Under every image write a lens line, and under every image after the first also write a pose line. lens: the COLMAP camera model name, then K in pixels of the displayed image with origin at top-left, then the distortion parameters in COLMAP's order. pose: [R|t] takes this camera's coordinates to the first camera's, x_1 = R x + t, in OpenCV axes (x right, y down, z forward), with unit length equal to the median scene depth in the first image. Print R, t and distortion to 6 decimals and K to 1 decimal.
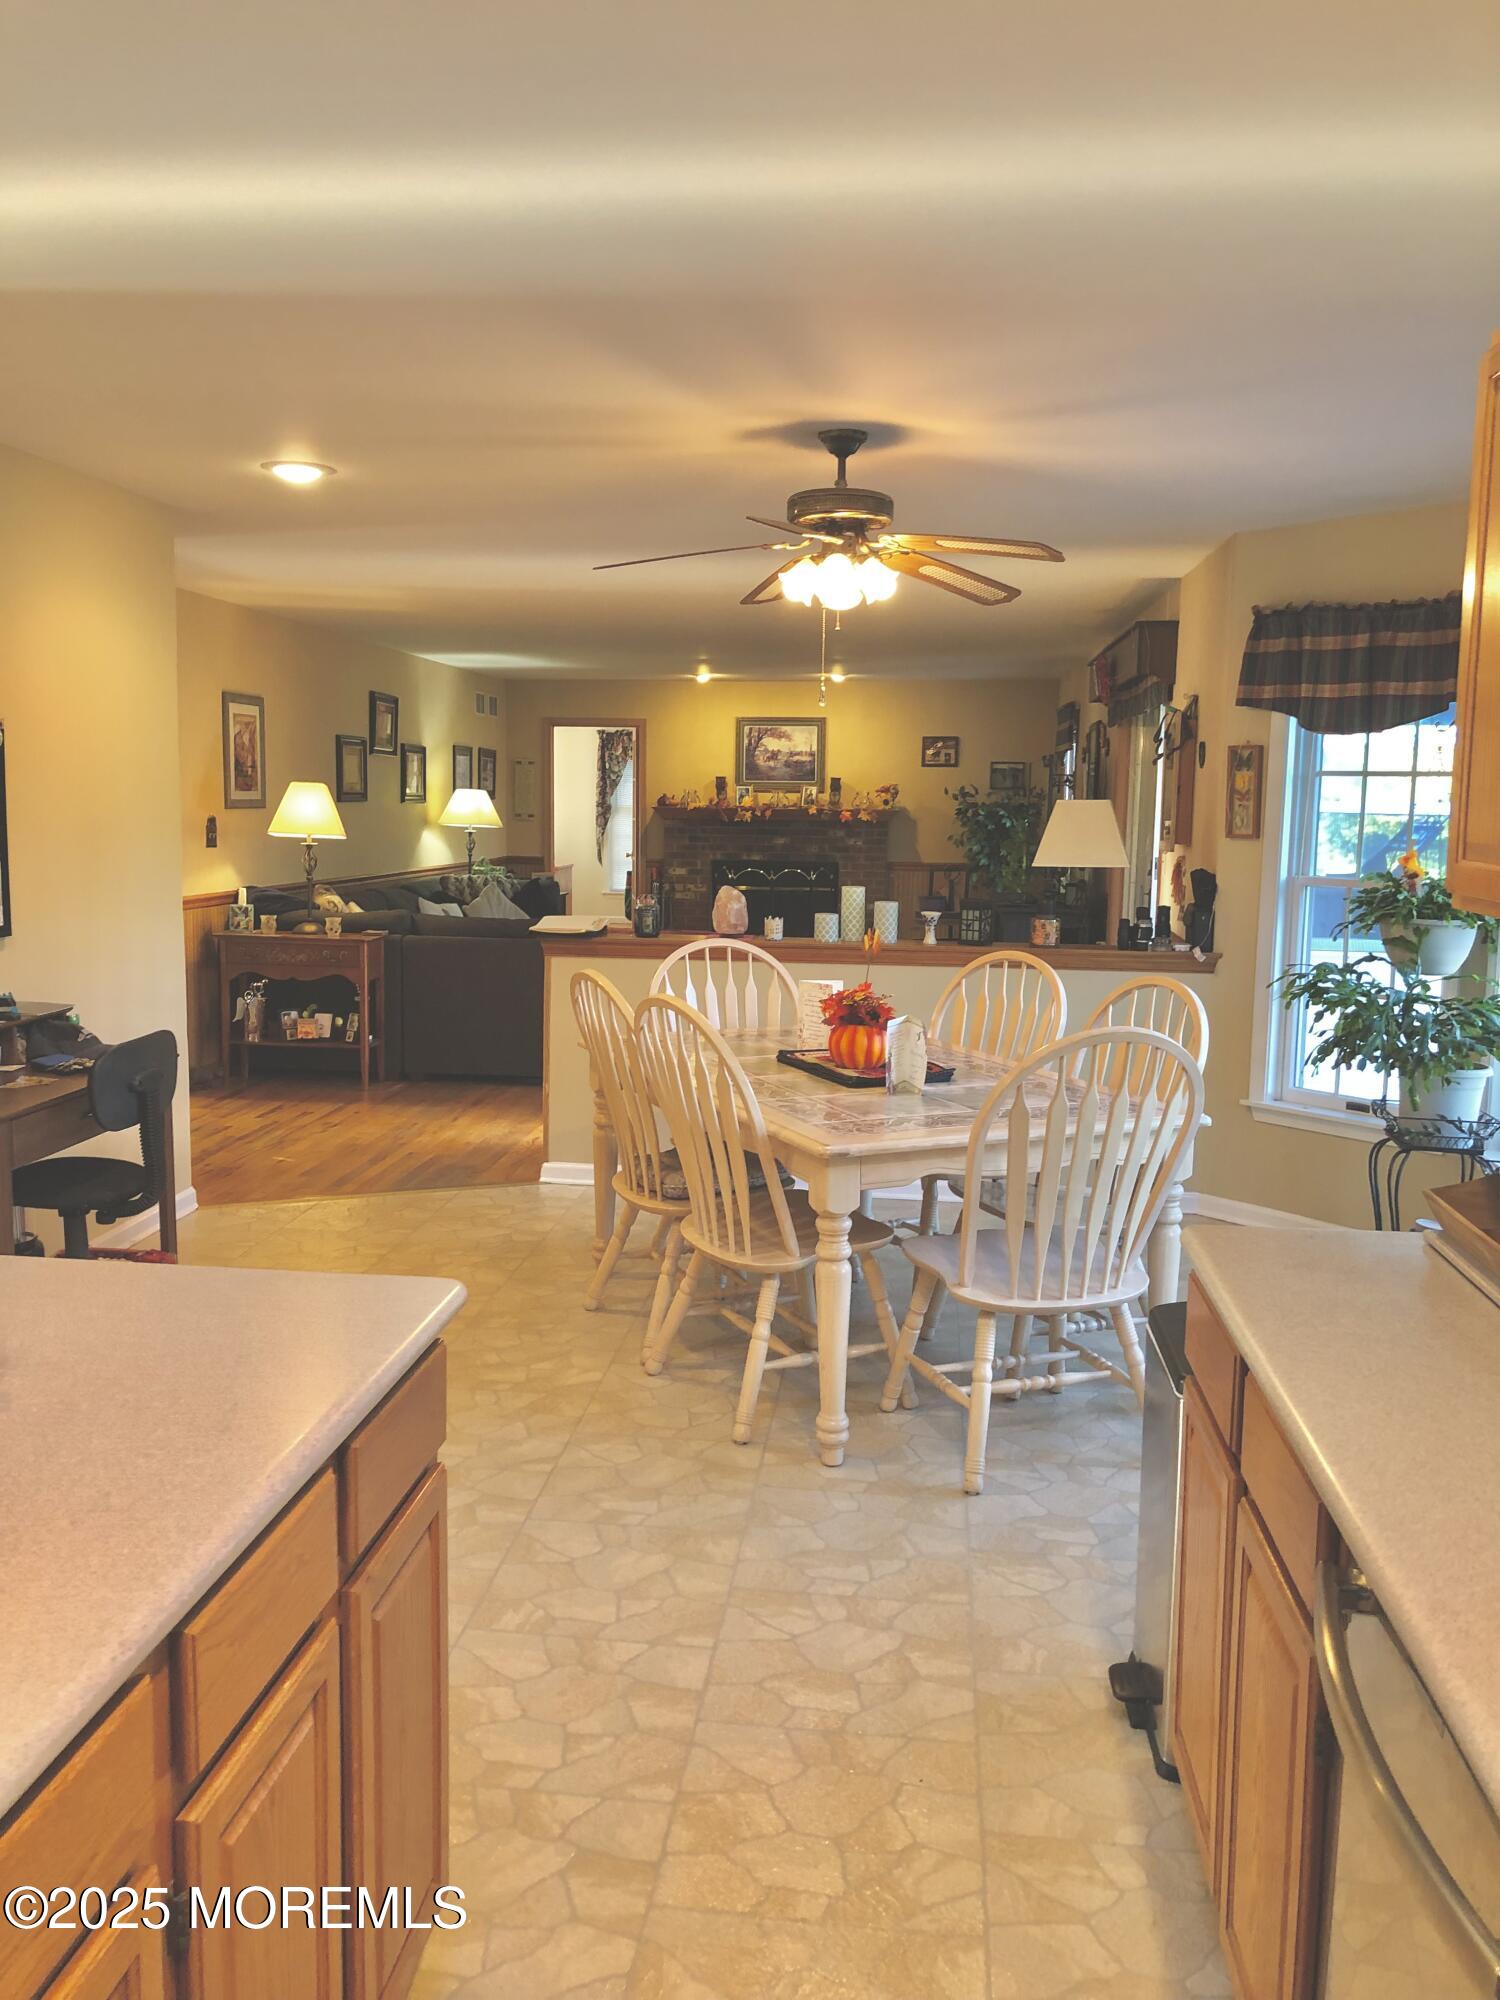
lens RADIAL K [[1632.5, 0, 740.3], [0, 1632.5, 1006.8], [0, 0, 1]] dist [0.035607, -0.045748]
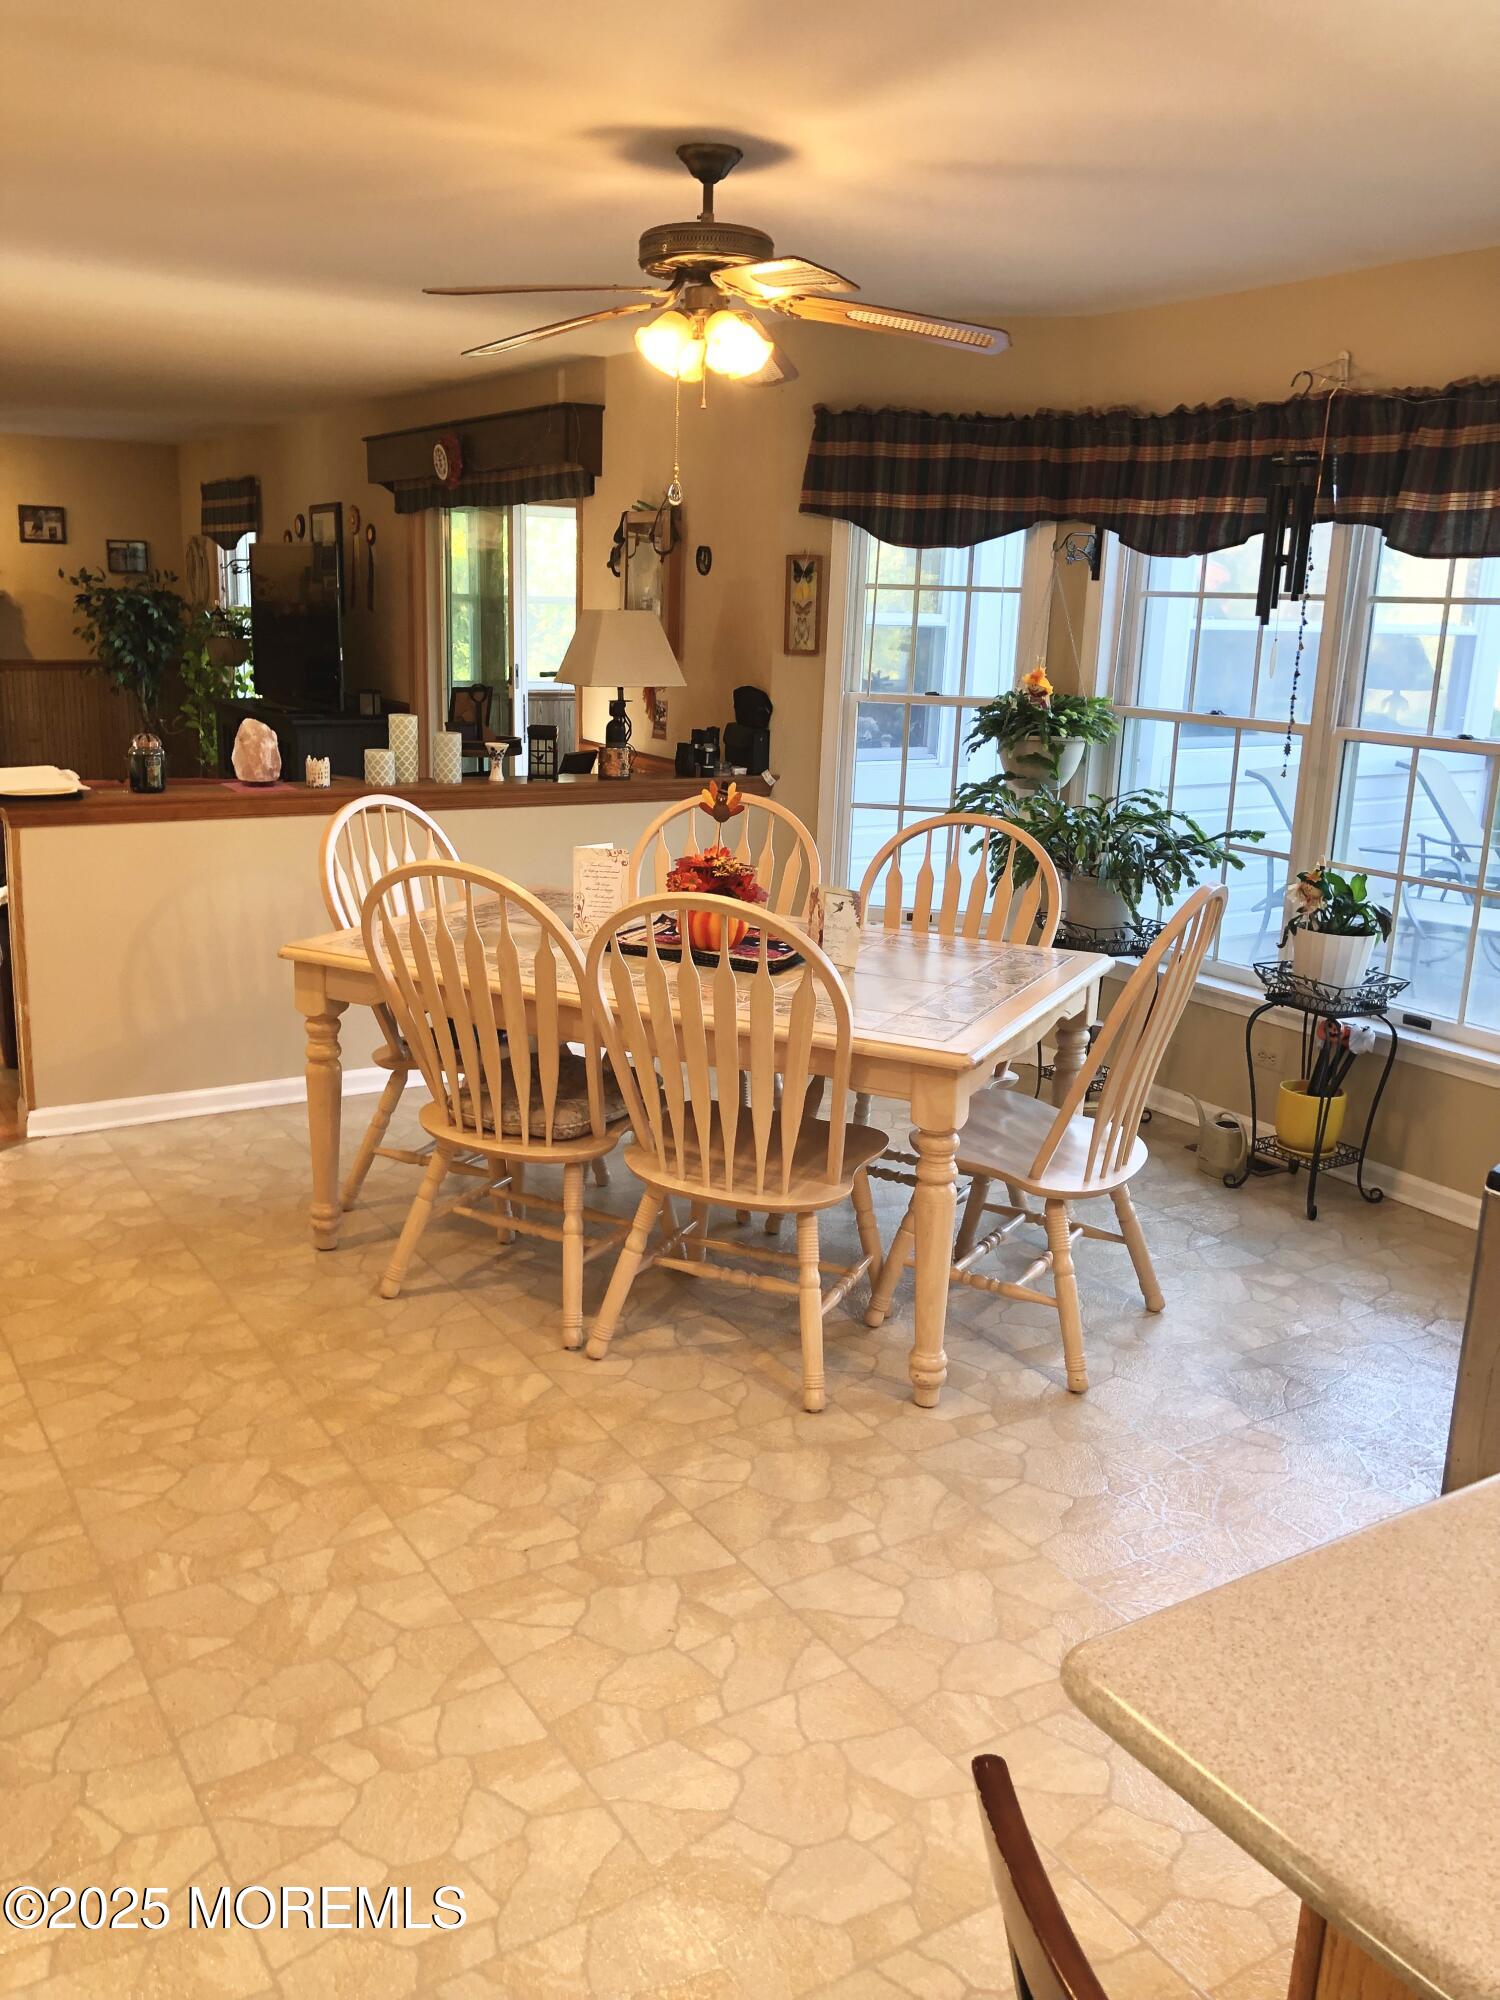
lens RADIAL K [[1632.5, 0, 739.8], [0, 1632.5, 1006.7], [0, 0, 1]] dist [0.035607, -0.045748]
pose [[0.780042, -0.144163, 0.608894, -0.378977], [0.062442, 0.986174, 0.153495, -0.052784], [-0.622604, -0.081712, 0.778259, 0.282569]]
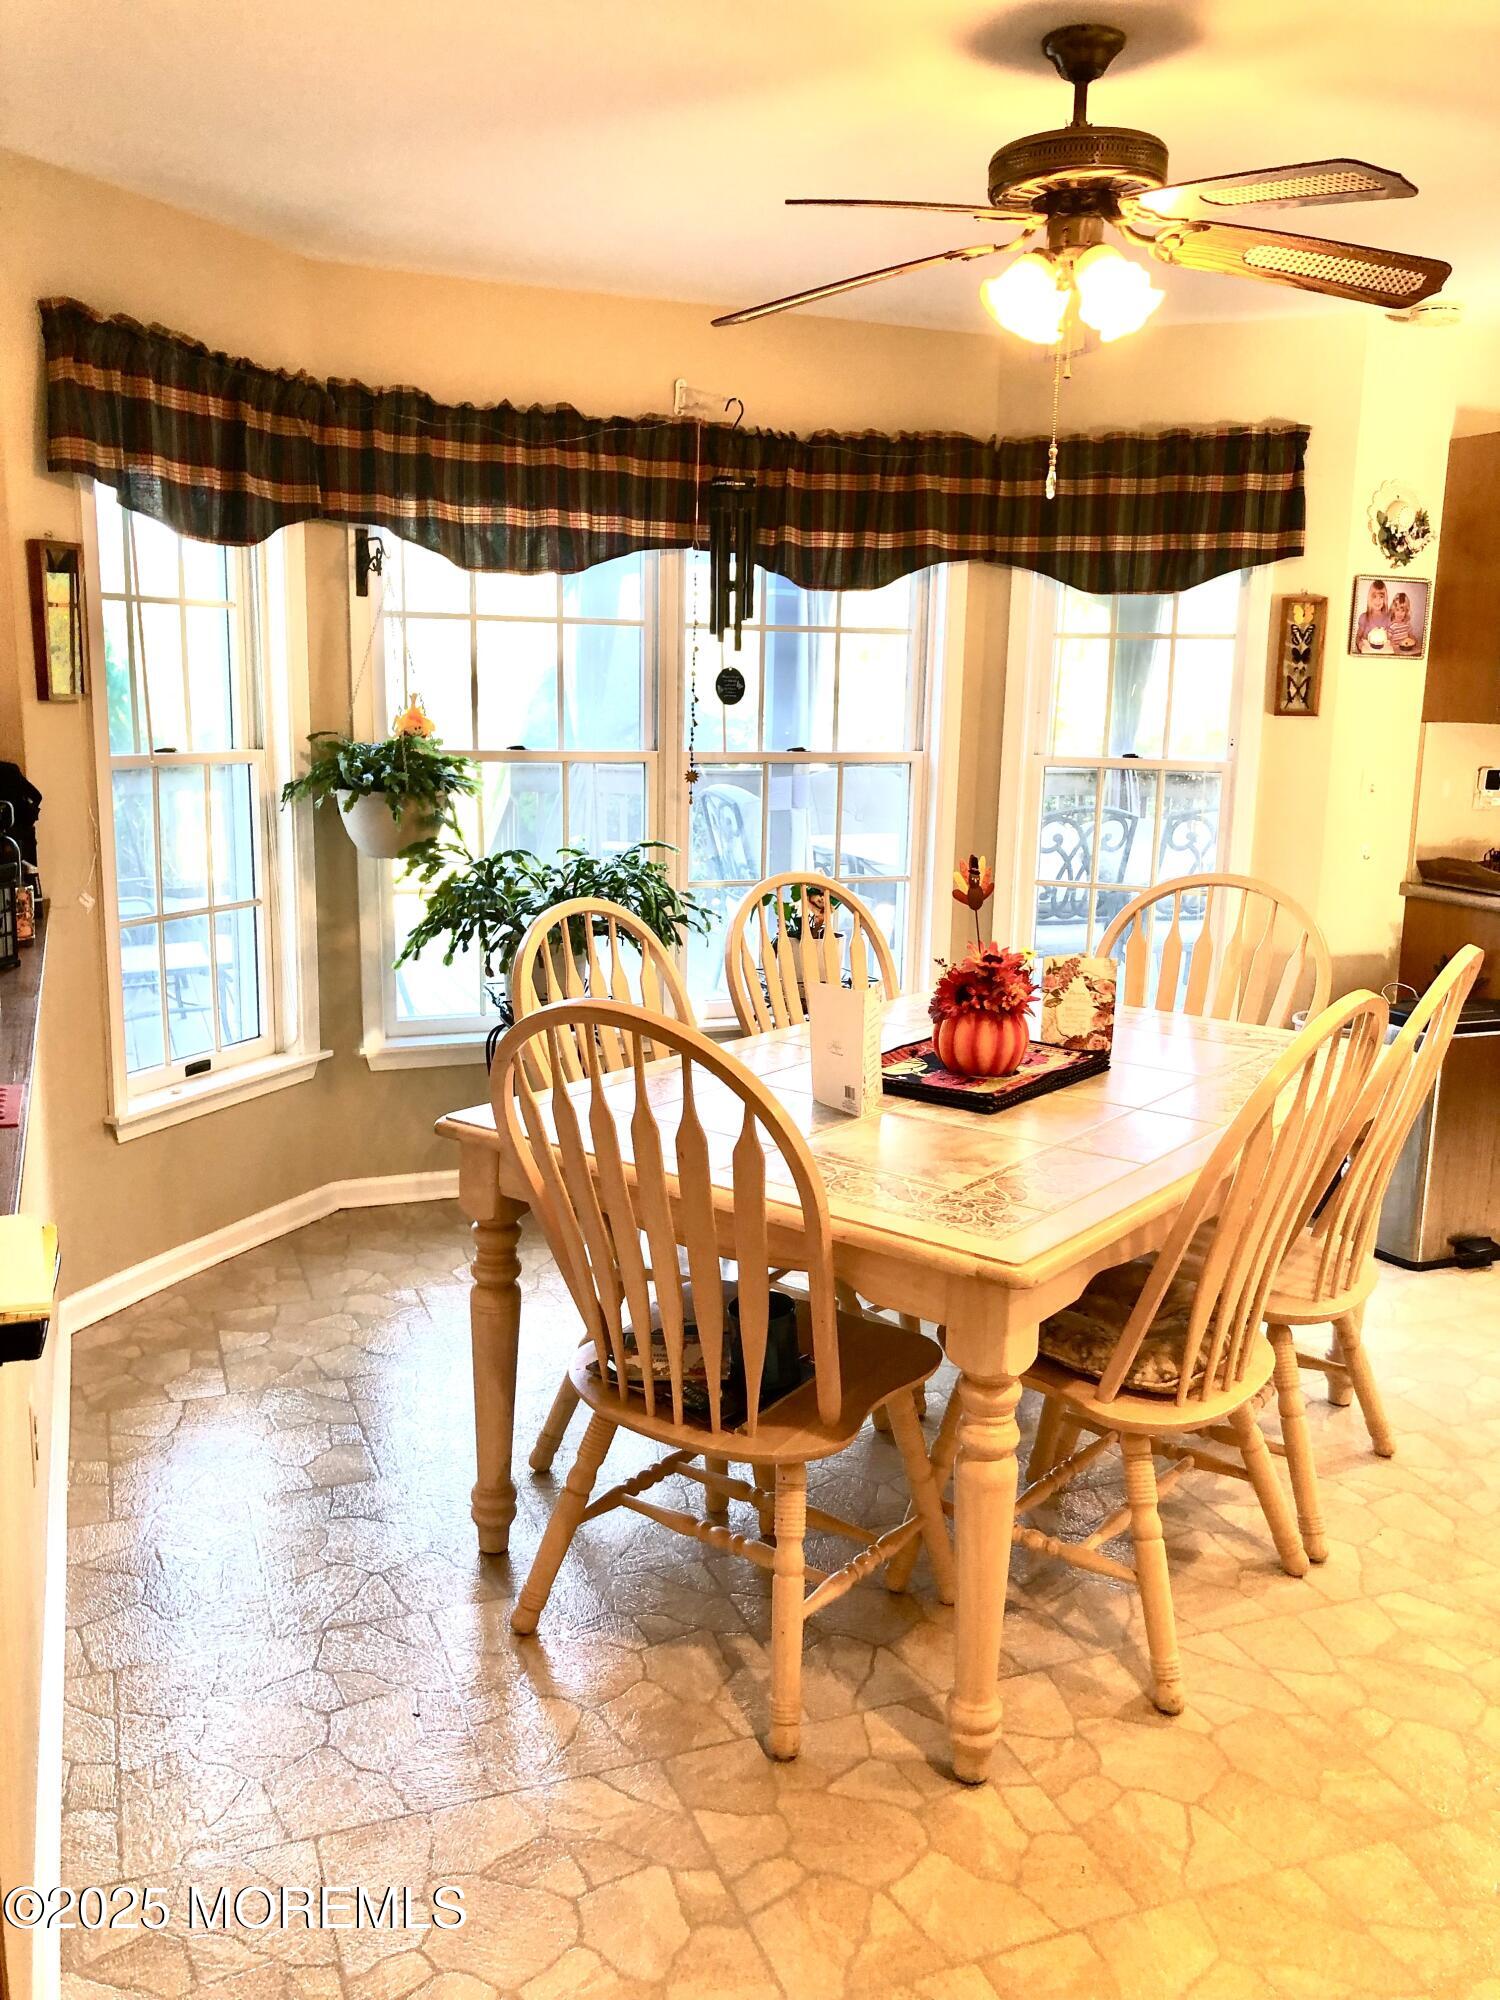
lens RADIAL K [[1632.5, 0, 732.1], [0, 1632.5, 1002.1], [0, 0, 1]] dist [0.035607, -0.045748]
pose [[-0.462462, -0.199511, 0.863901, -0.383085], [0.089426, 0.958890, 0.269319, -0.152910], [-0.882118, 0.201805, -0.425609, 1.180012]]
